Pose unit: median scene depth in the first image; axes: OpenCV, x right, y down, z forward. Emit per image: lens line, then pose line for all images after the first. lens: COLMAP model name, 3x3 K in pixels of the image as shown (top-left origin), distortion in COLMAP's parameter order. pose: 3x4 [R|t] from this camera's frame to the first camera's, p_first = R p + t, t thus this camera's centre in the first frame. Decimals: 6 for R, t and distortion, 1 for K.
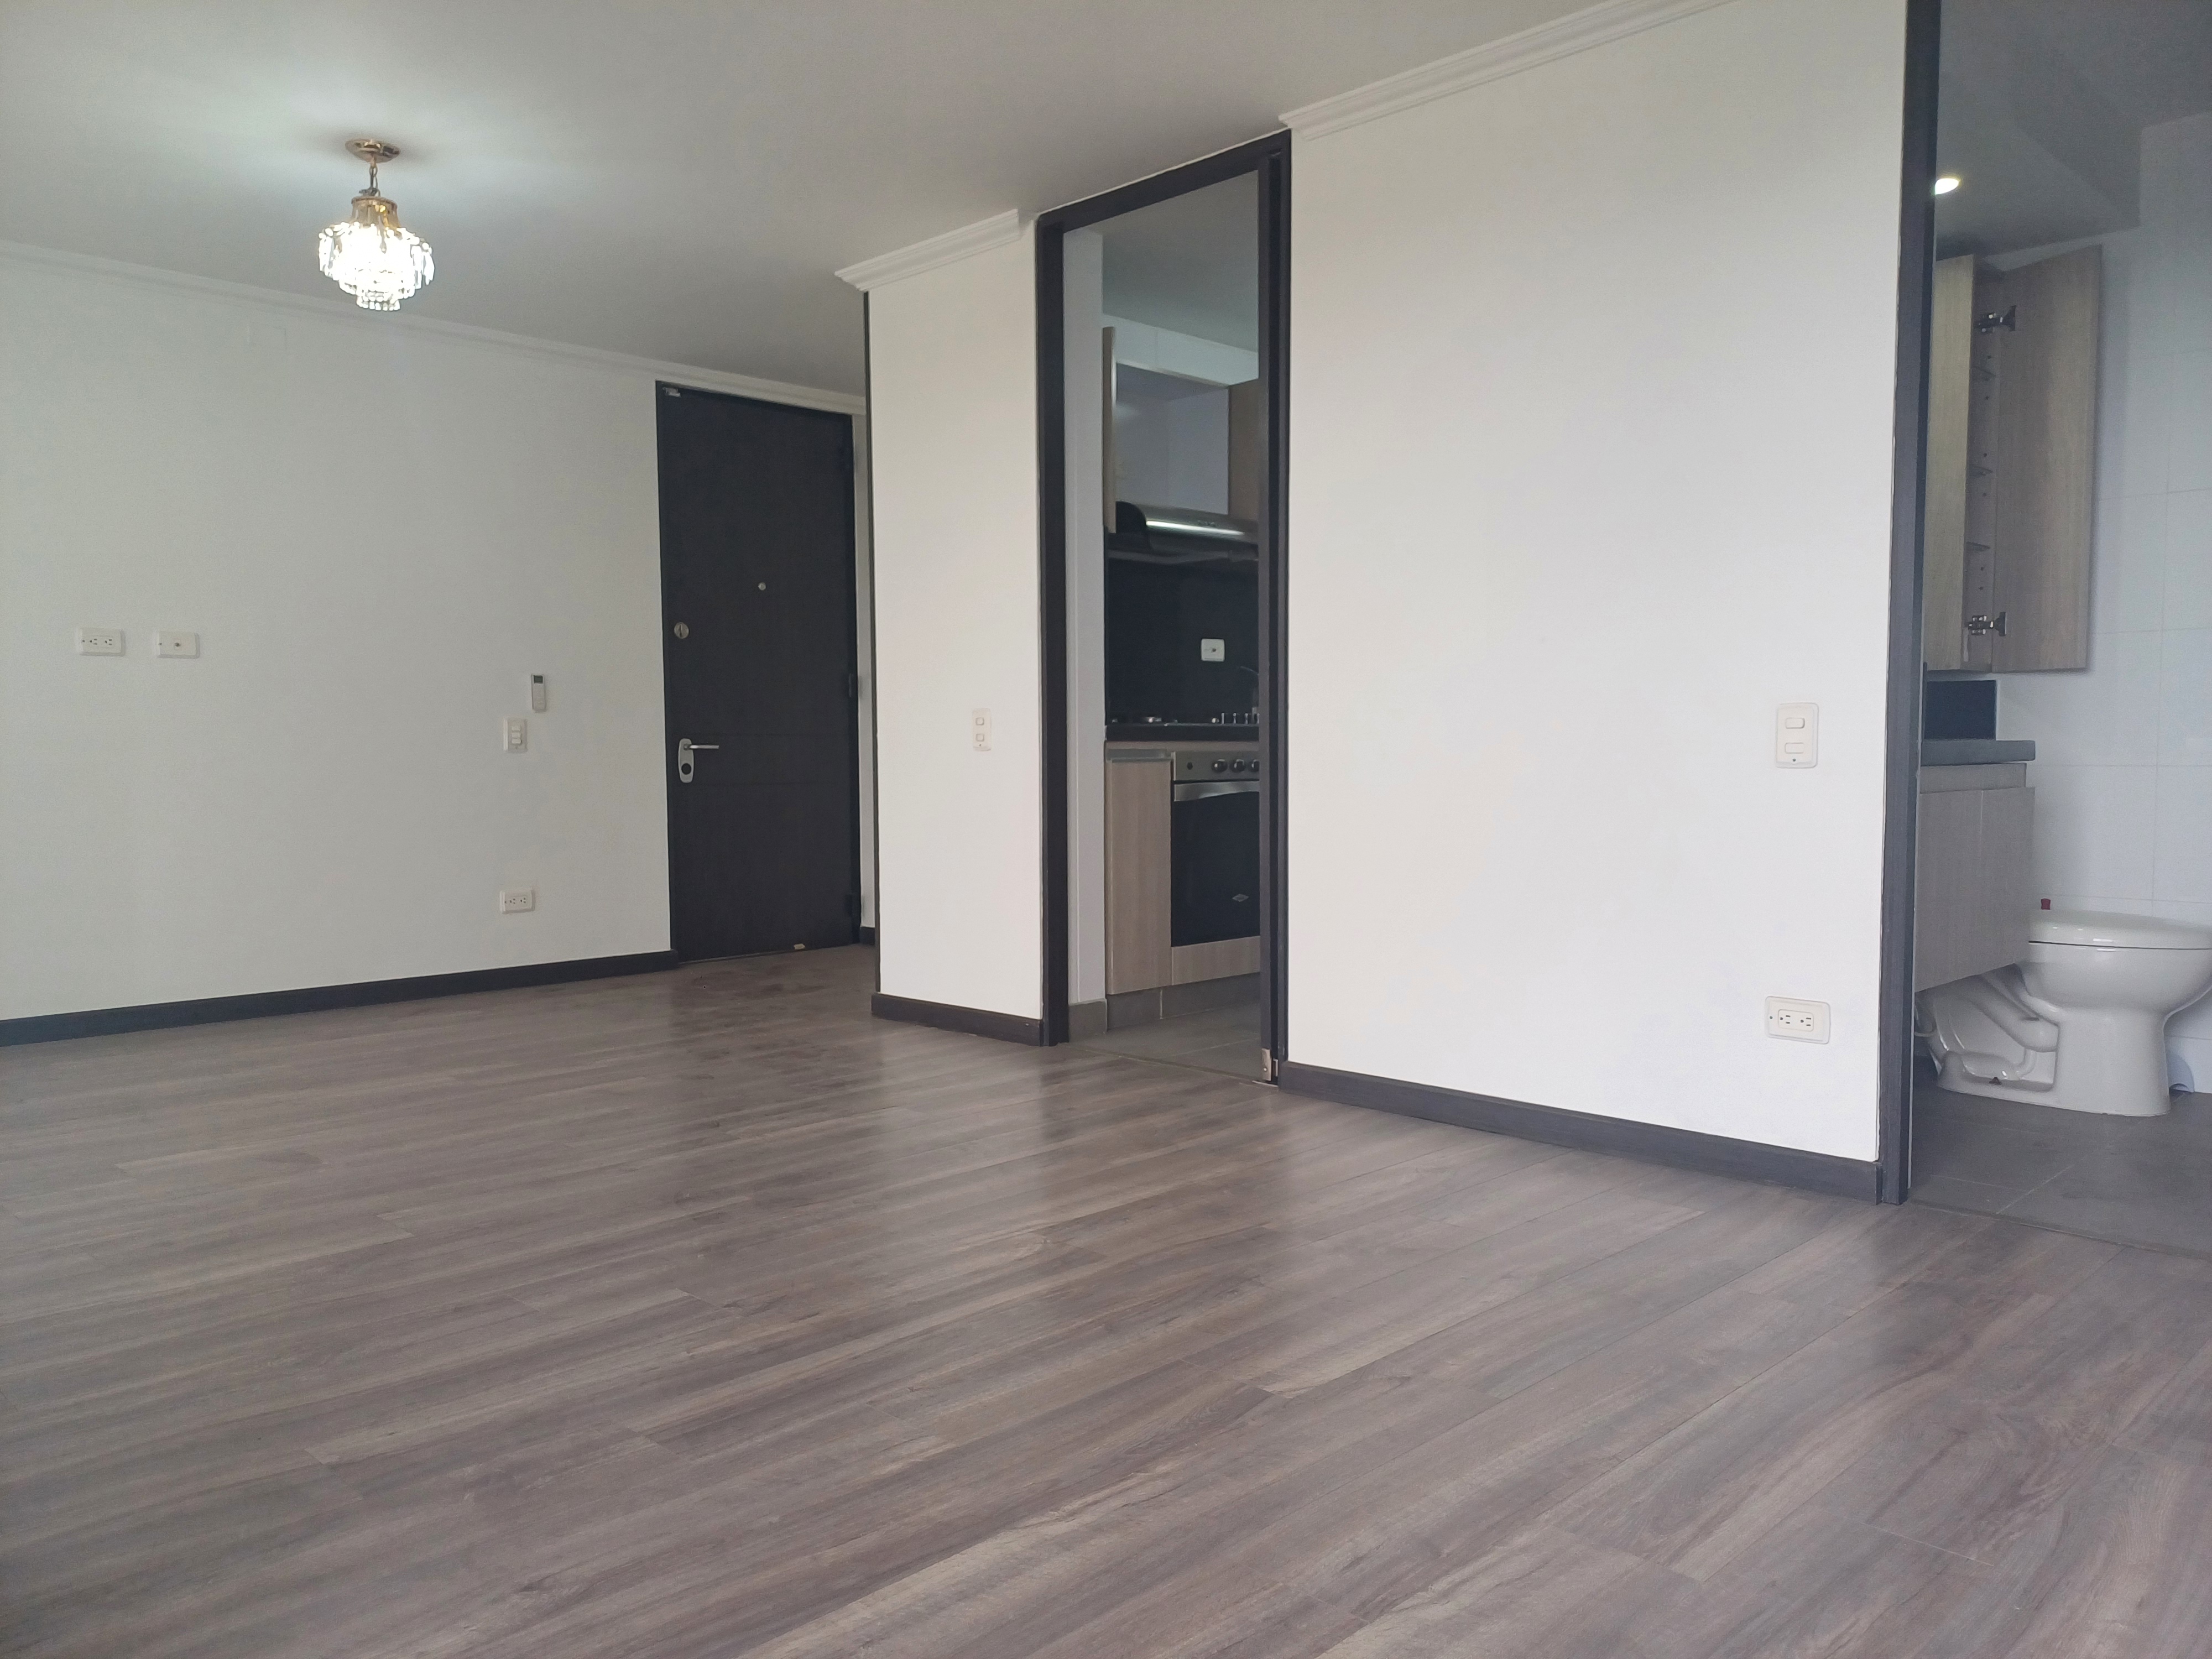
lens RADIAL K [[1635.4, 0, 1124.9], [0, 1635.4, 833.5], [0, 0, 1]] dist [0.077223, -0.087124]
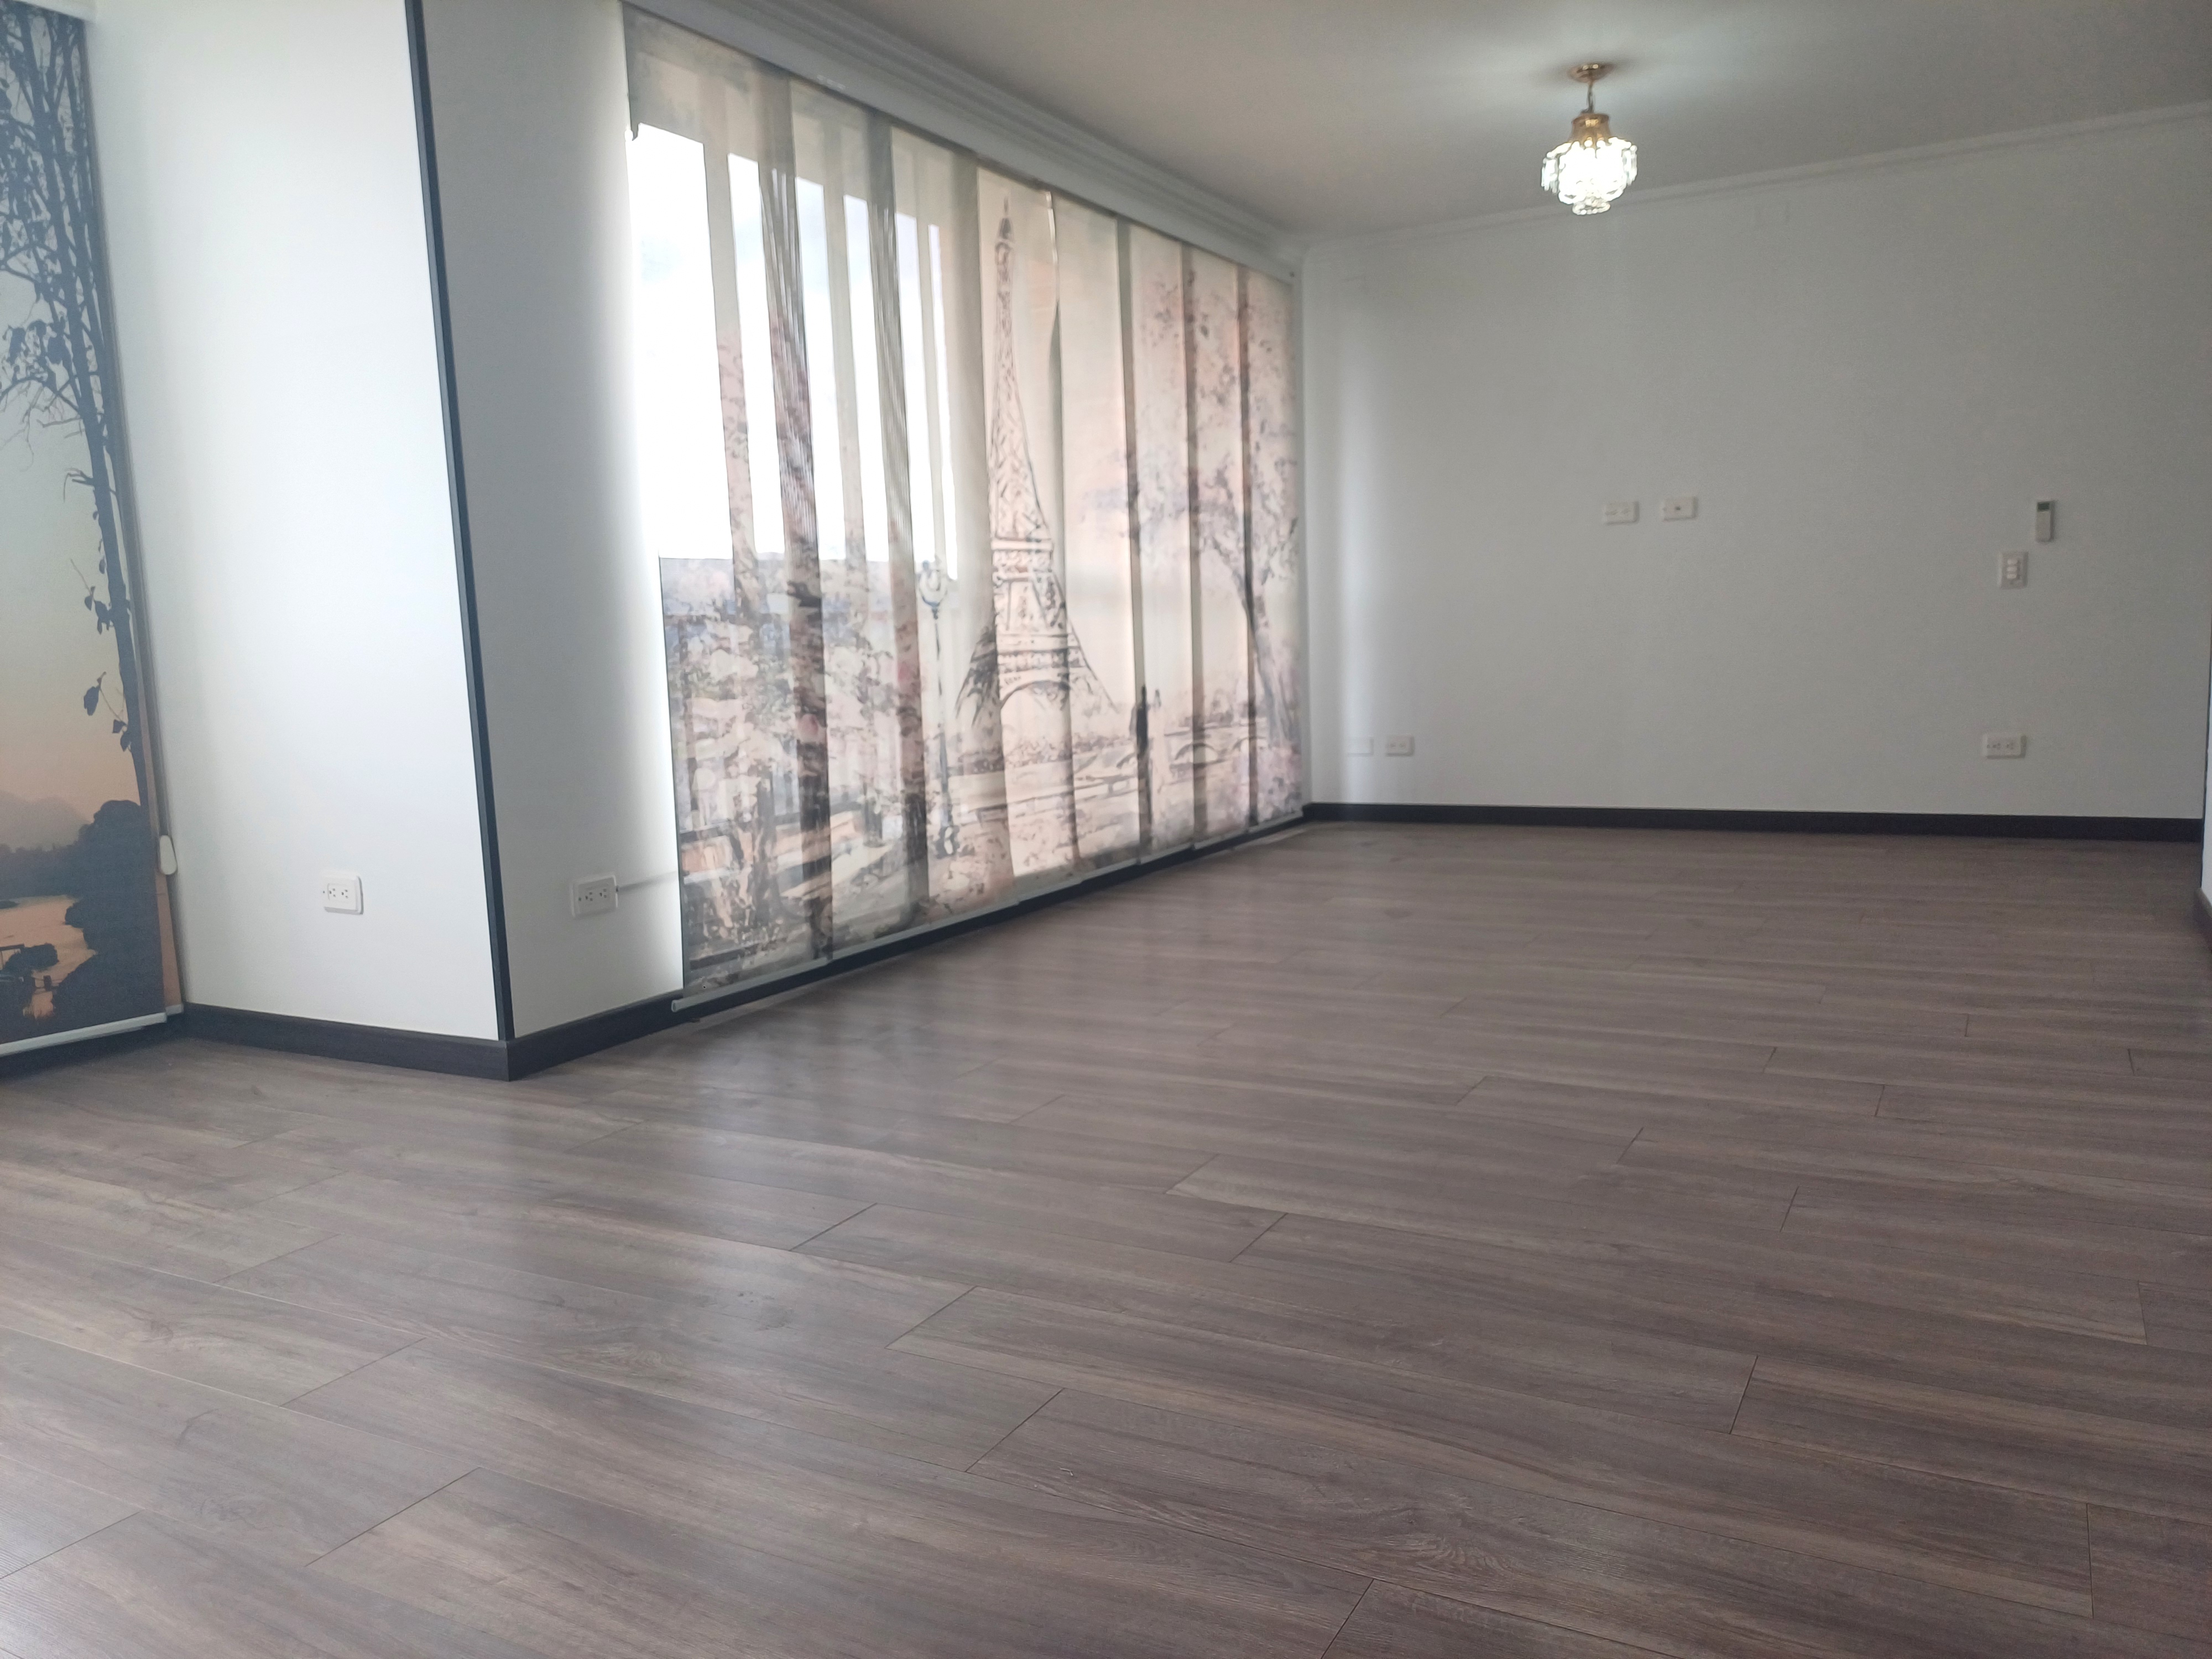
lens RADIAL K [[1624.2, 0, 1099.0], [0, 1624.2, 835.0], [0, 0, 1]] dist [0.110659, -0.169547]
pose [[0.278202, 0.116444, -0.953438, 0.713841], [-0.015361, 0.993037, 0.116798, -0.020689], [0.960400, -0.017848, 0.278054, 0.410550]]
